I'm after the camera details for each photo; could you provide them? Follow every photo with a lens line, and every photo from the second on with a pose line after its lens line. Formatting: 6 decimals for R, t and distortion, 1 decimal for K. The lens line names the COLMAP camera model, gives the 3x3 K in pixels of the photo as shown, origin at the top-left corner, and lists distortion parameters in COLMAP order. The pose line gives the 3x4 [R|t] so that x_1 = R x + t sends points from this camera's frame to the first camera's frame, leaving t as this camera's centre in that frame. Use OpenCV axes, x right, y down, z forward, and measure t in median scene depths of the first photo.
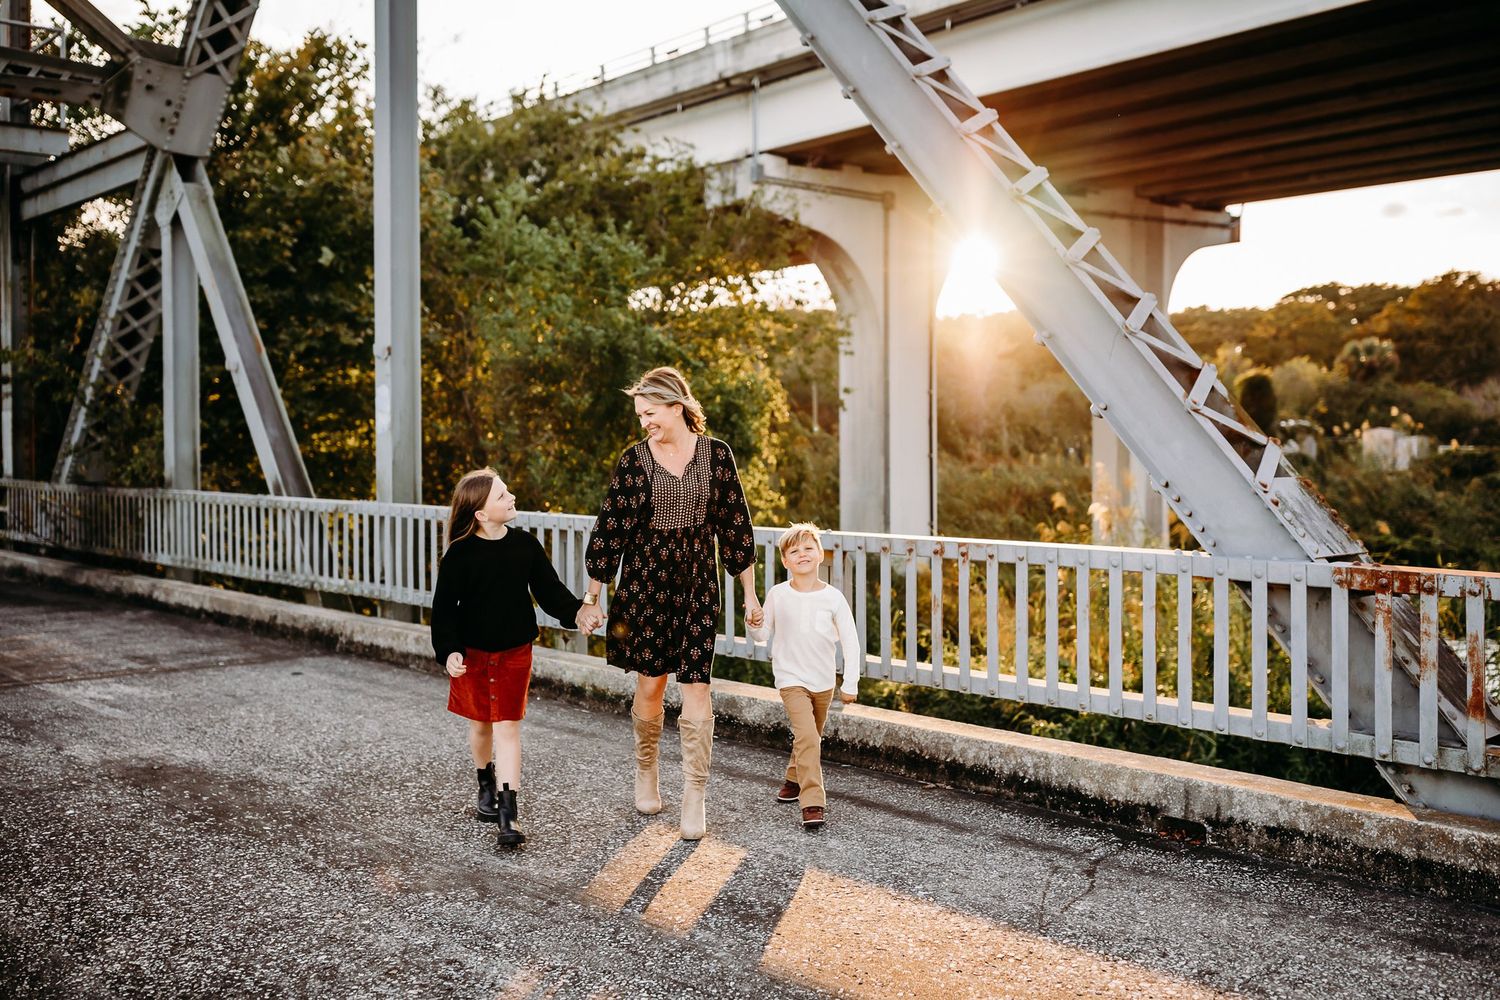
lens RADIAL K [[1448.0, 0, 749.9], [0, 1448.0, 441.2], [0, 0, 1]] dist [-0.003627, -0.021286]
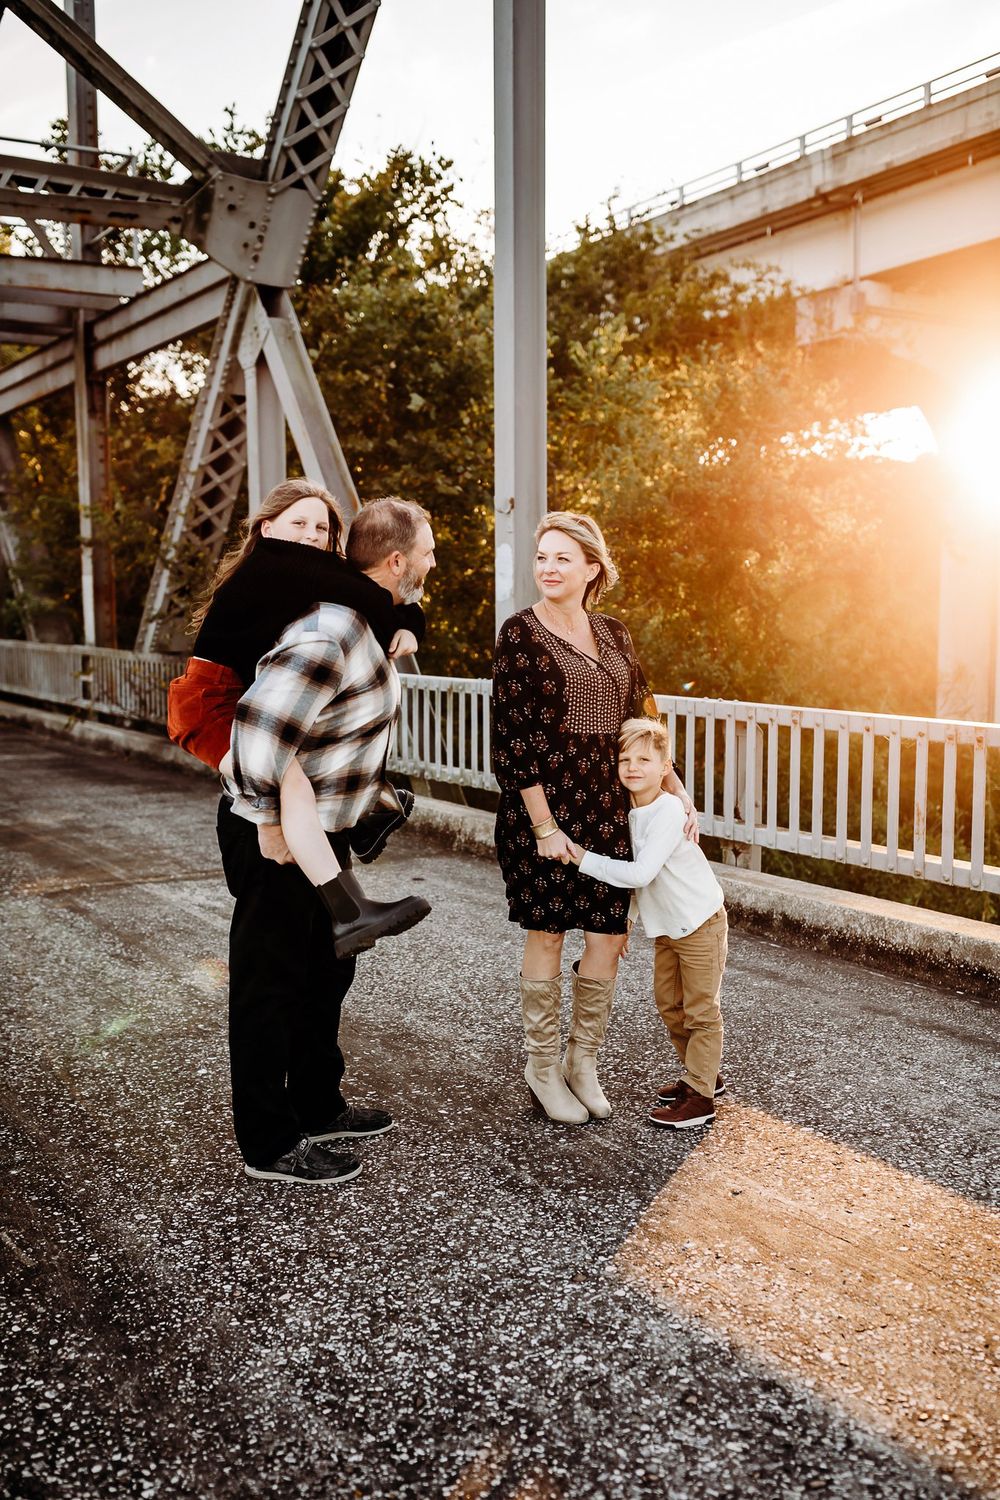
lens RADIAL K [[1448.0, 0, 500.0], [0, 1448.0, 750.0], [0, 0, 1]] dist [-0.003627, -0.021286]
pose [[0.982353, 0.019772, -0.185986, -0.081668], [-0.000716, 0.994787, 0.101971, -0.004350], [0.187033, -0.100039, 0.977247, 0.129757]]
